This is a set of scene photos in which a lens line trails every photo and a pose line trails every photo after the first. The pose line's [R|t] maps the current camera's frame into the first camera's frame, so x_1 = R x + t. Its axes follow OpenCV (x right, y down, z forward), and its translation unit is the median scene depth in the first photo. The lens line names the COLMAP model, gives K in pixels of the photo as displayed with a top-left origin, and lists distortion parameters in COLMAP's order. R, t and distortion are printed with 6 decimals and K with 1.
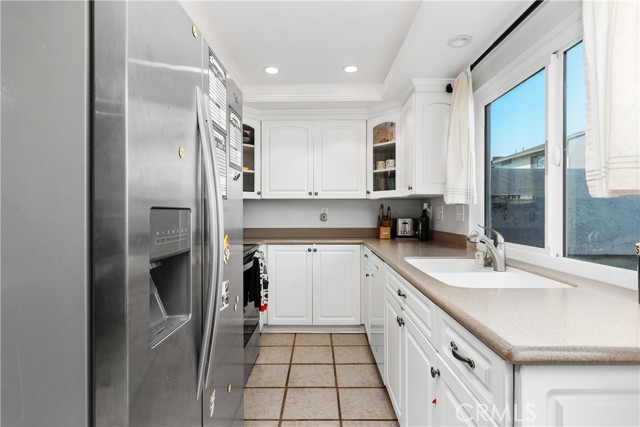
lens RADIAL K [[323.8, 0, 320.6], [0, 323.8, 212.5], [0, 0, 1]] dist [0.005307, -0.000644]
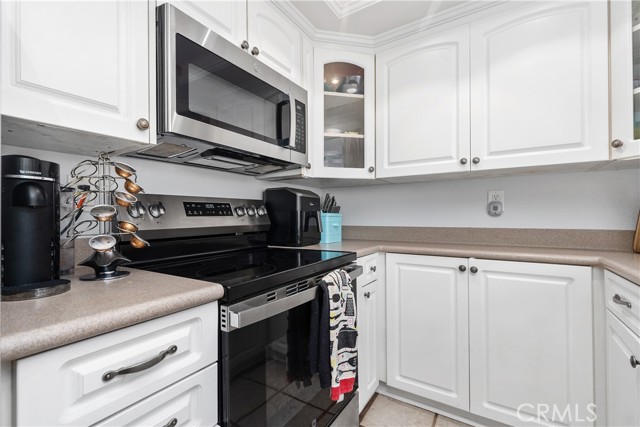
lens RADIAL K [[290.4, 0, 320.3], [0, 290.4, 214.7], [0, 0, 1]] dist [0.006928, -0.000811]
pose [[0.852321, -0.005373, -0.522992, 0.019059], [0.001114, 0.999964, -0.008458, 0.034490], [0.523019, 0.006626, 0.852296, 0.517187]]
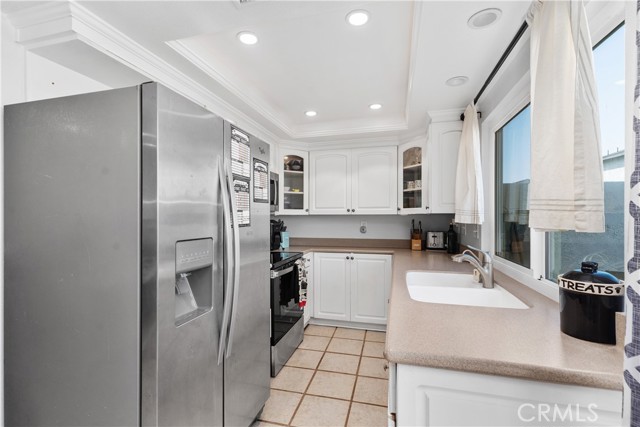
lens RADIAL K [[290.4, 0, 319.7], [0, 290.4, 216.2], [0, 0, 1]] dist [0.006928, -0.000811]
pose [[0.969022, -0.000200, -0.246975, 0.140975], [-0.001020, 0.999988, -0.004811, -0.035058], [0.246973, 0.004913, 0.969010, -0.064603]]
